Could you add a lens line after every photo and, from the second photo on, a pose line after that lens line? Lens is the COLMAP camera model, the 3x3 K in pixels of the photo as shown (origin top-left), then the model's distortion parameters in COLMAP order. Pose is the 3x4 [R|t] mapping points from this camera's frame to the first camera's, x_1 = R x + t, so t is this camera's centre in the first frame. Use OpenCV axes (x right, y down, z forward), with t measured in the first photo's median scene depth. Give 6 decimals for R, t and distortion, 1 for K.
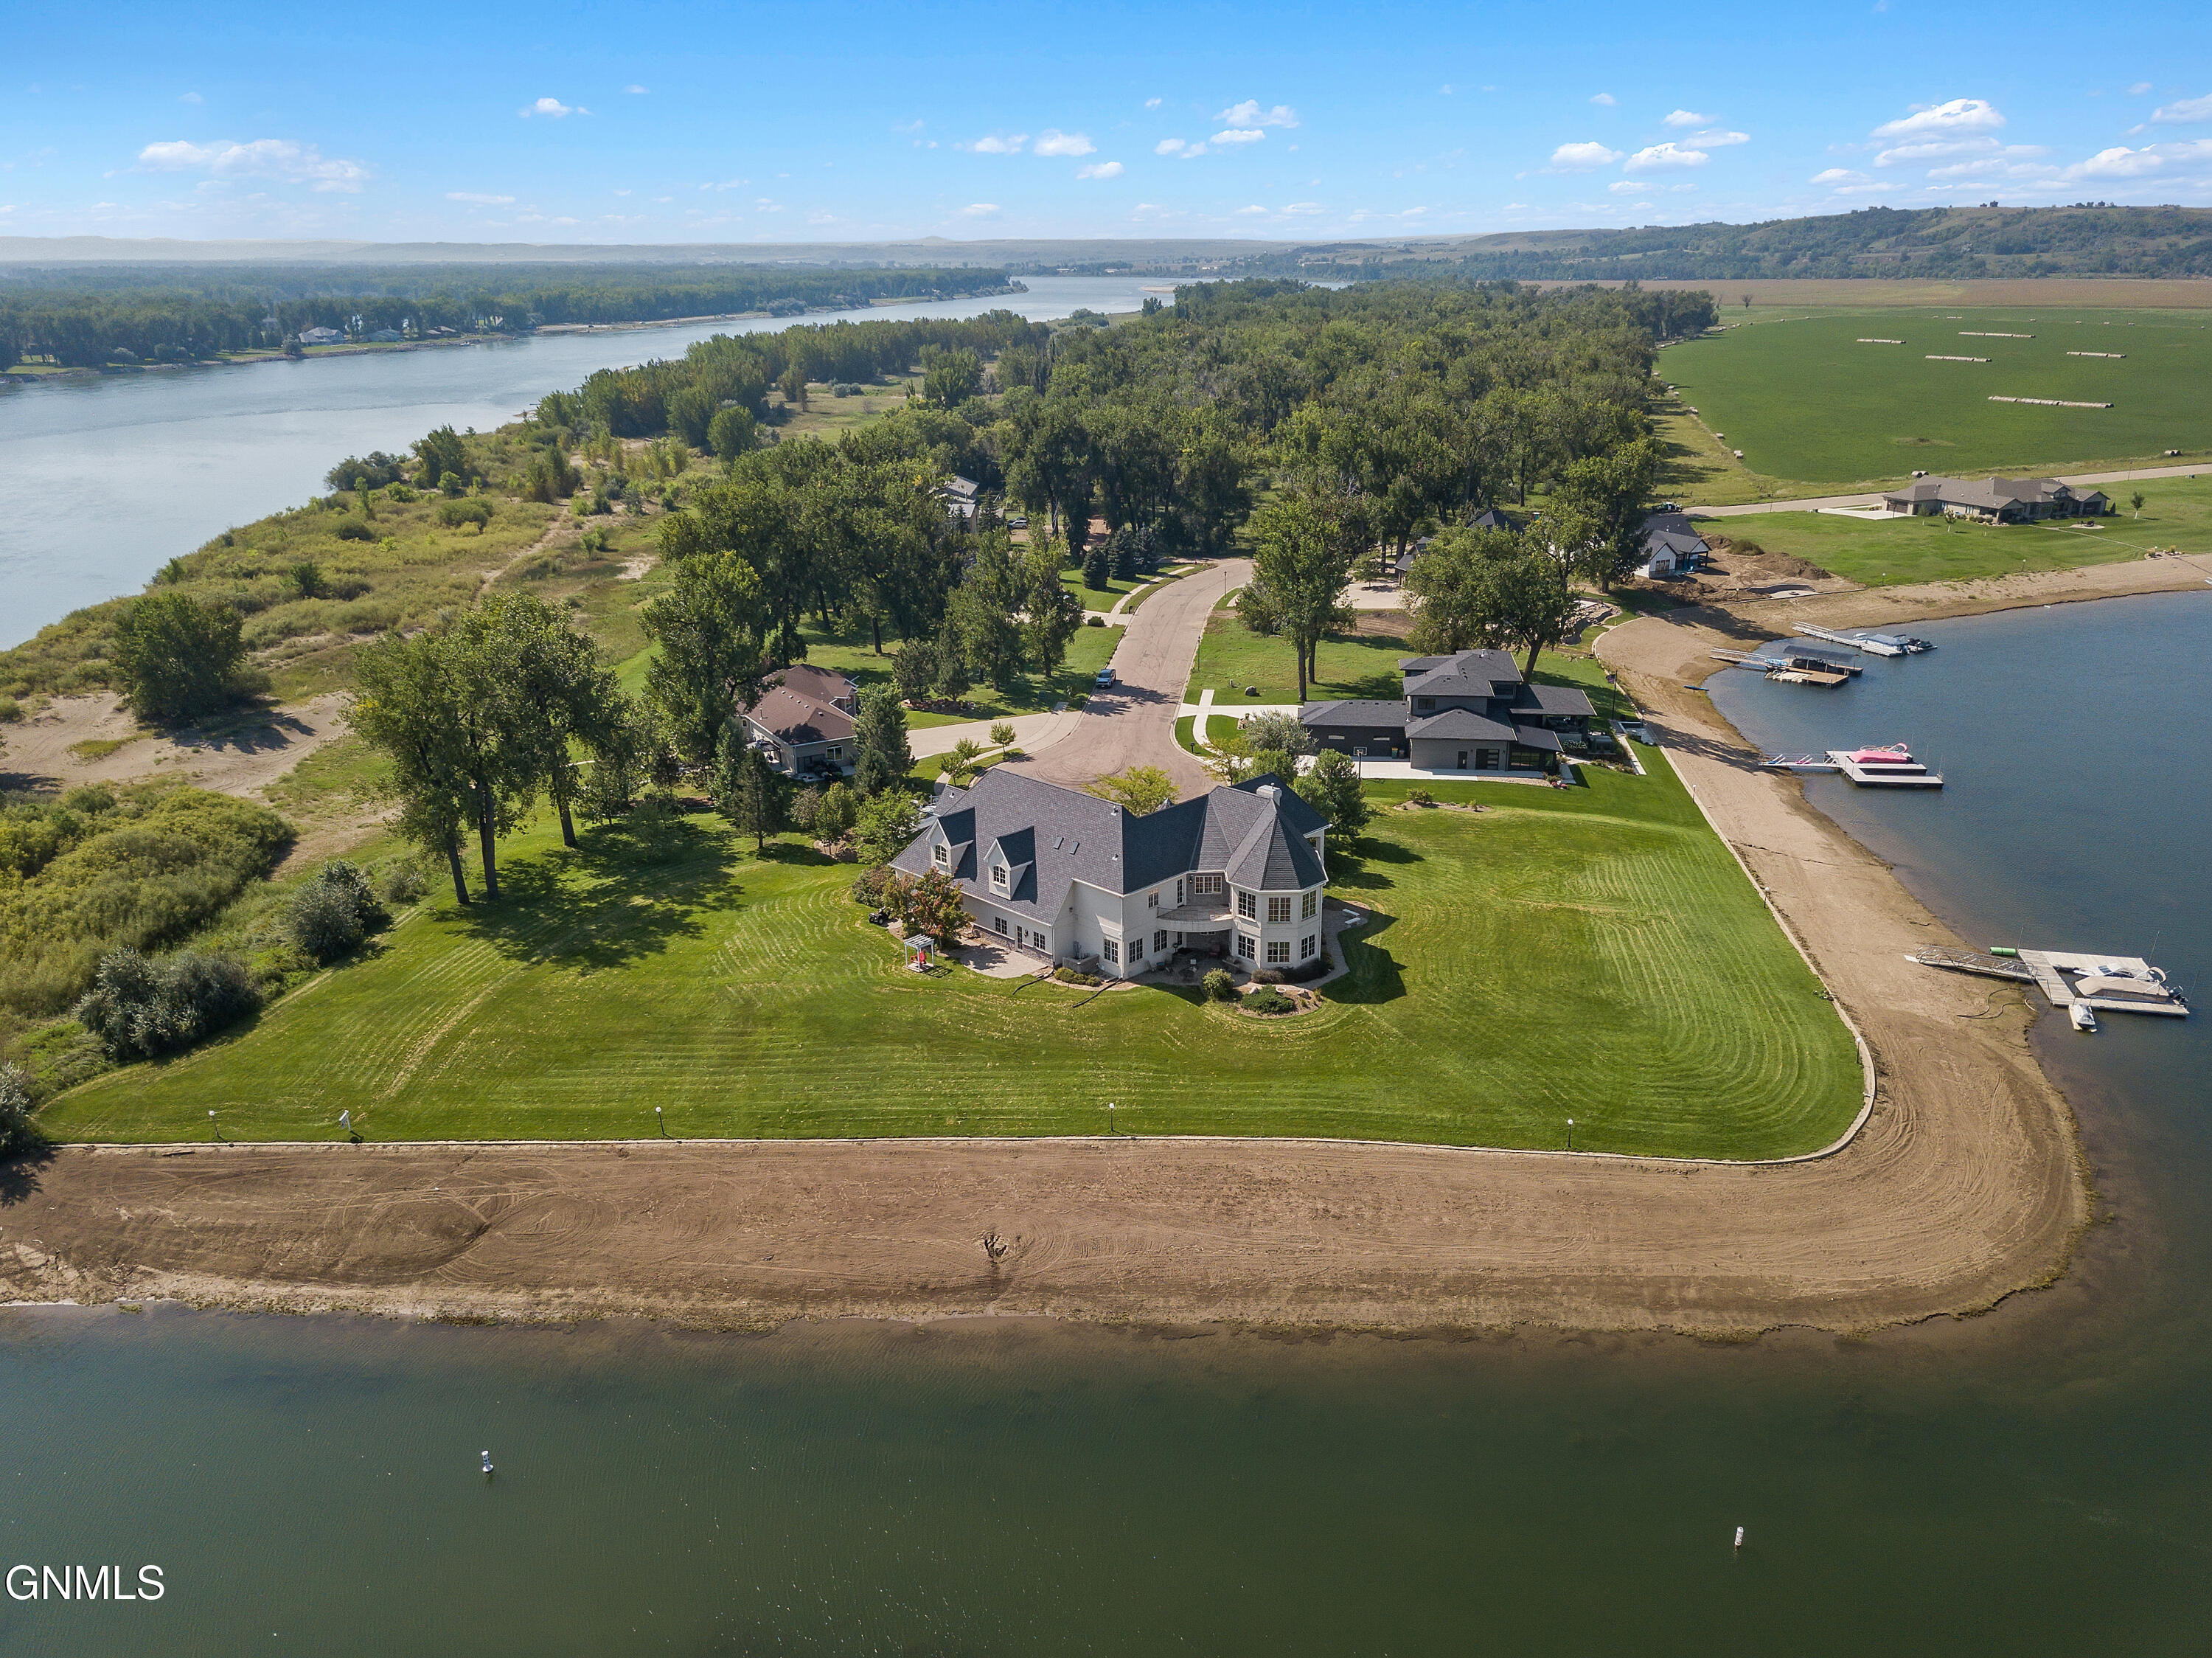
lens RADIAL K [[1662.5, 0, 1106.0], [0, 1662.5, 829.0], [0, 0, 1]] dist [0.029376, 0.000900]
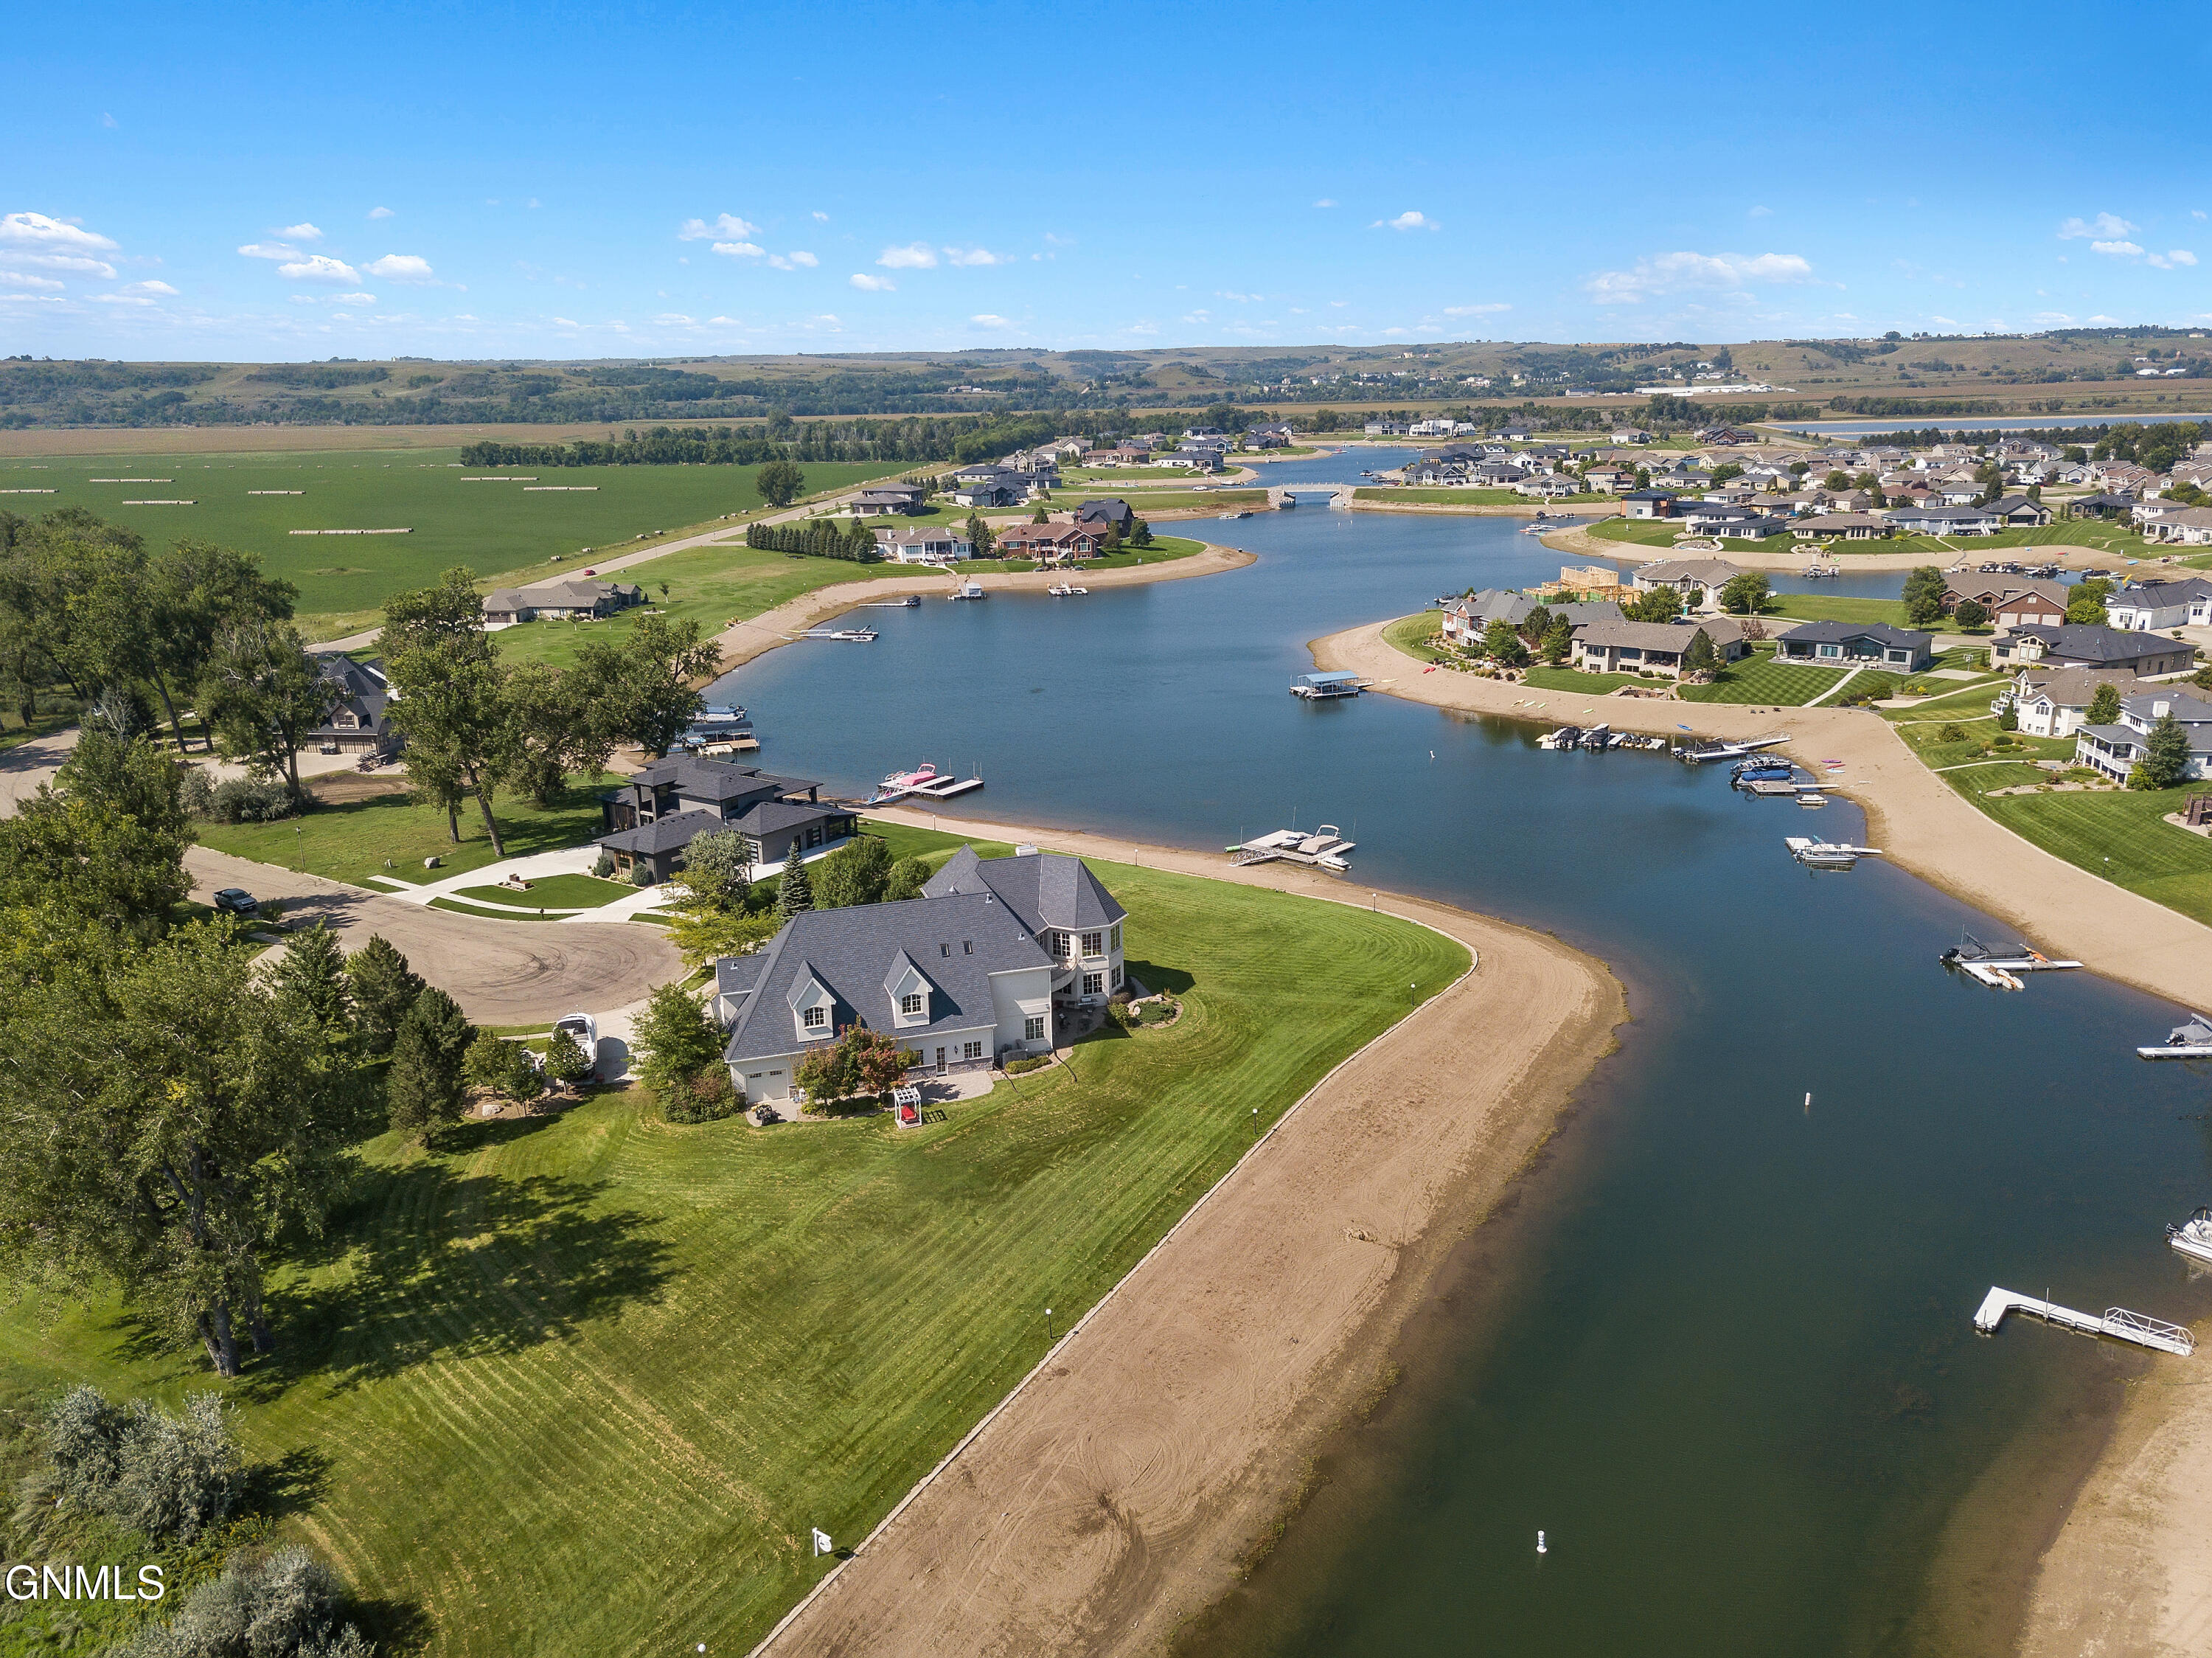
lens RADIAL K [[1689.7, 0, 1106.0], [0, 1689.7, 829.0], [0, 0, 1]] dist [0.030688, -0.004031]
pose [[0.473386, -0.233557, 0.849327, -0.764533], [0.306415, 0.947652, 0.089809, -0.112047], [-0.825842, 0.217732, 0.520171, 0.377328]]
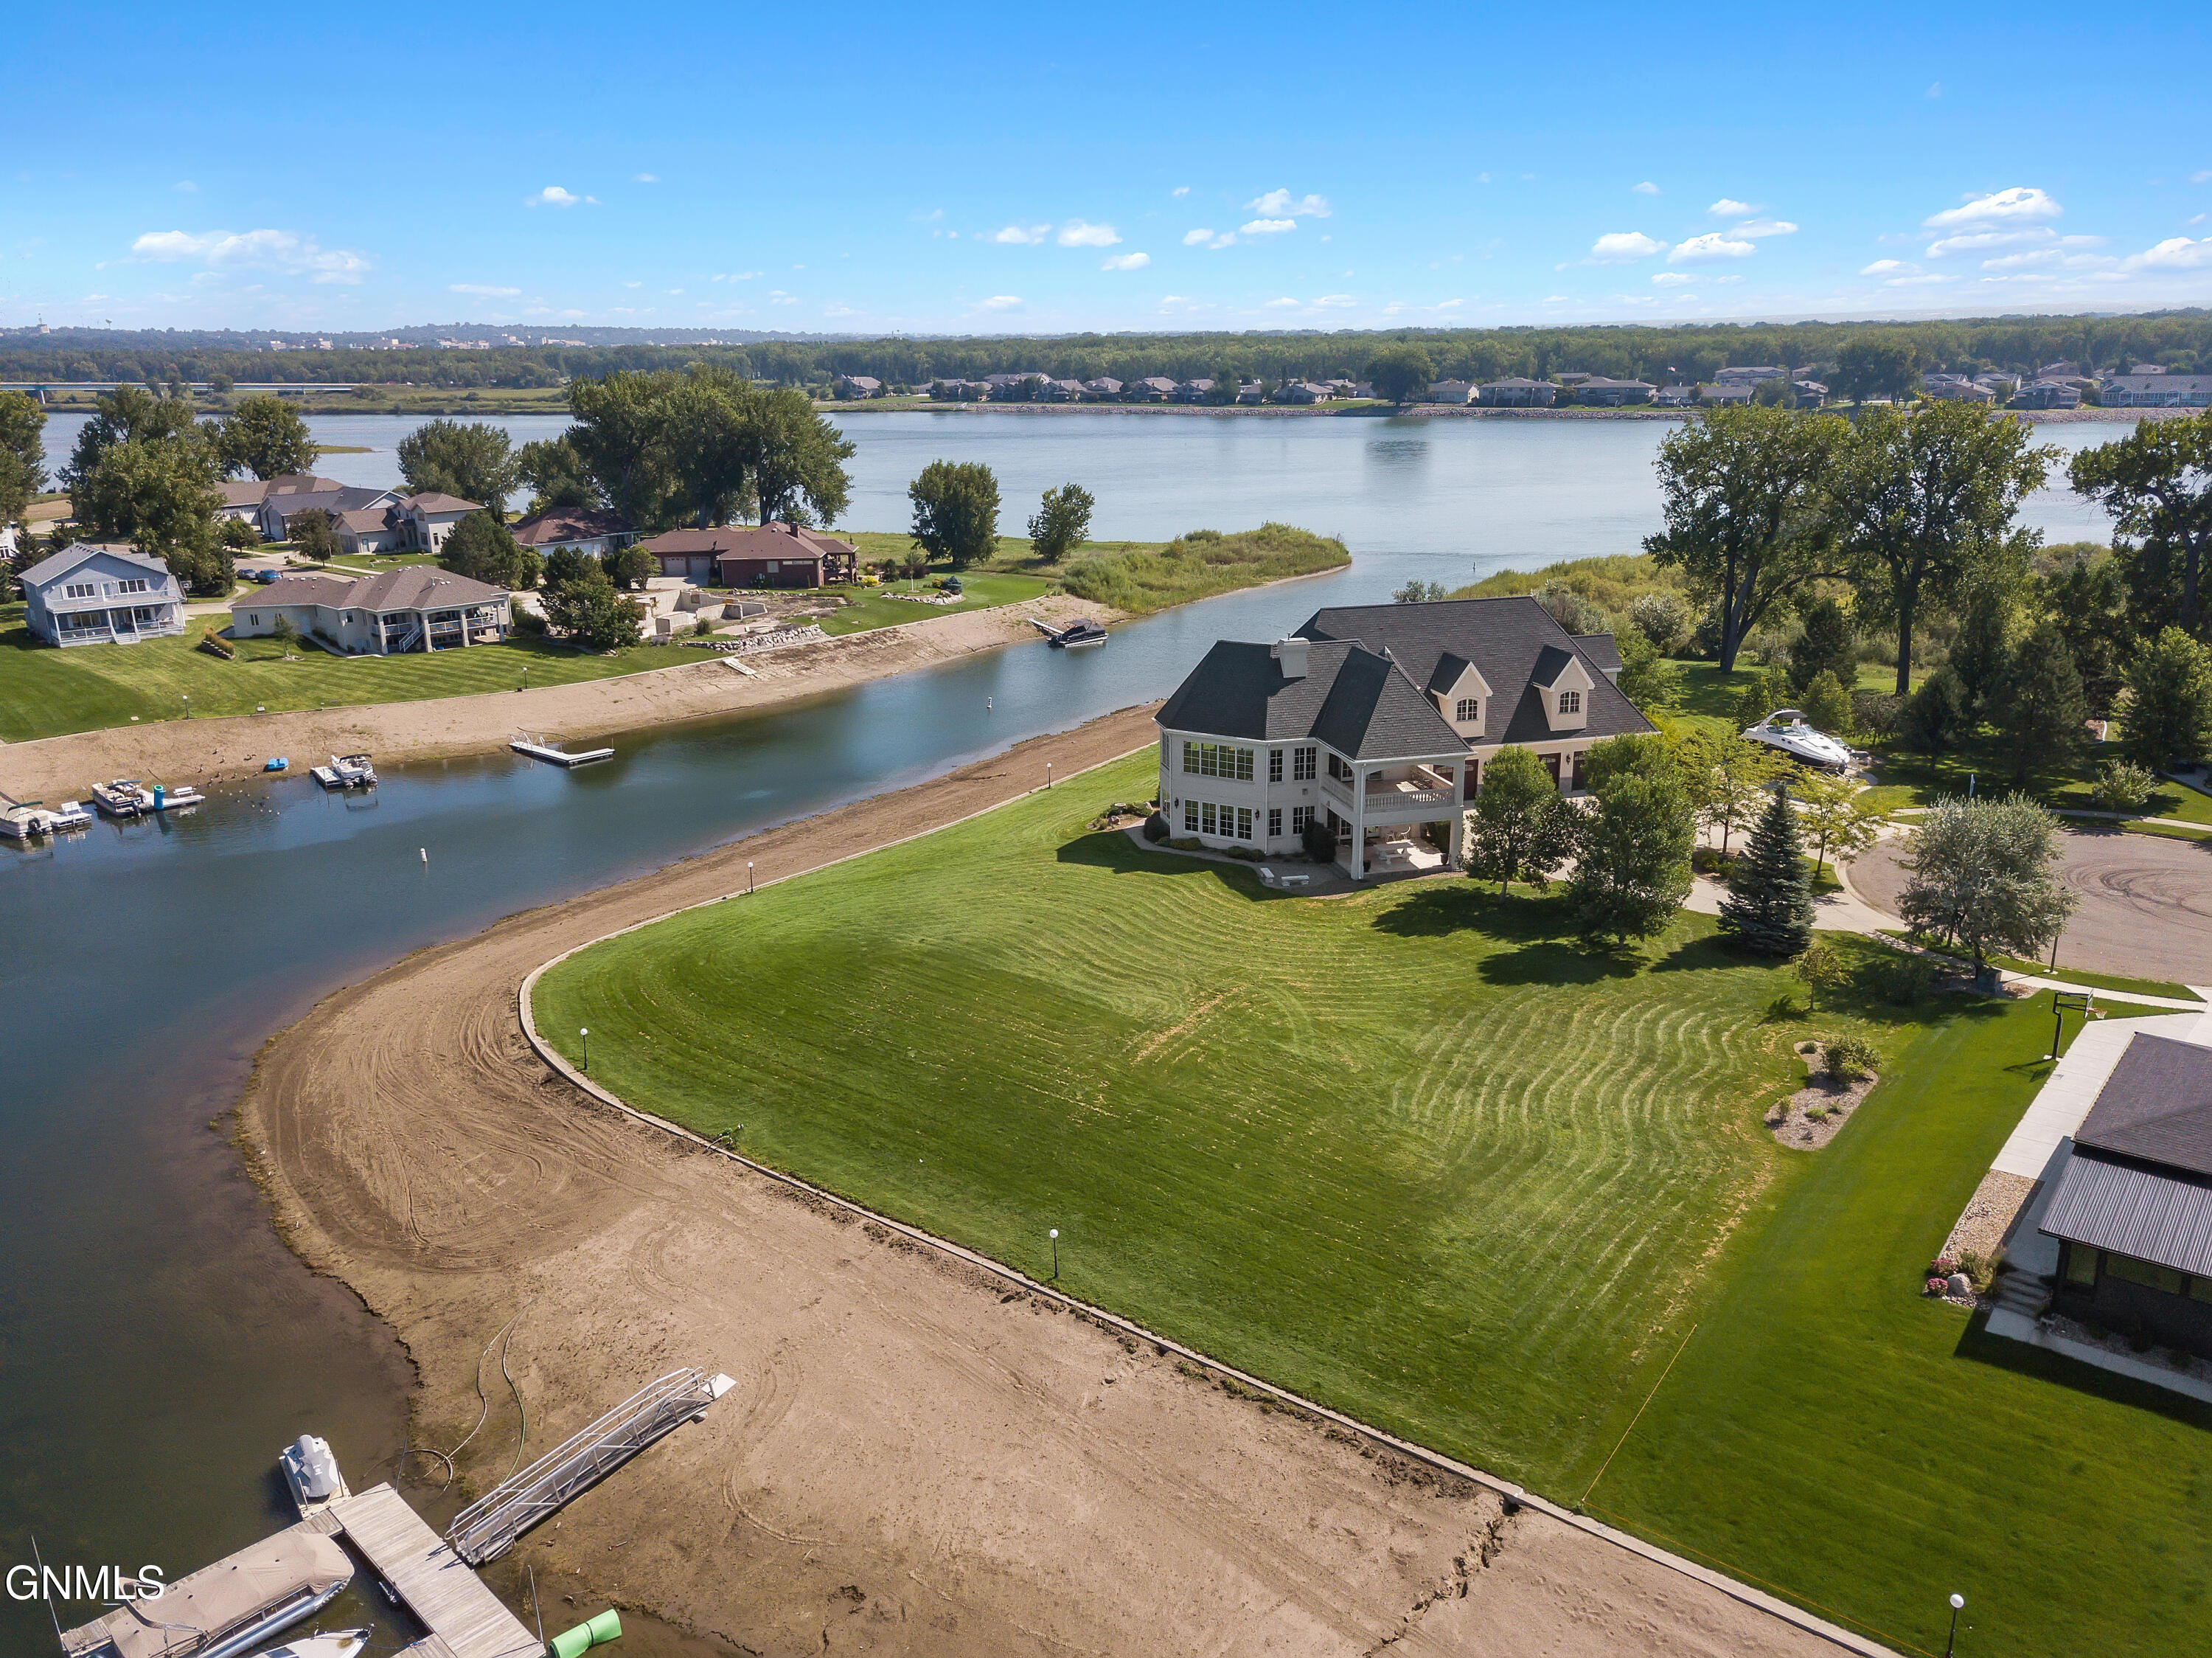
lens RADIAL K [[1689.7, 0, 1106.0], [0, 1689.7, 829.0], [0, 0, 1]] dist [0.030688, -0.004031]
pose [[-0.522774, 0.256454, -0.812981, 0.757056], [-0.254207, 0.863389, 0.435819, -0.252806], [0.813687, 0.434500, -0.386165, 1.213430]]
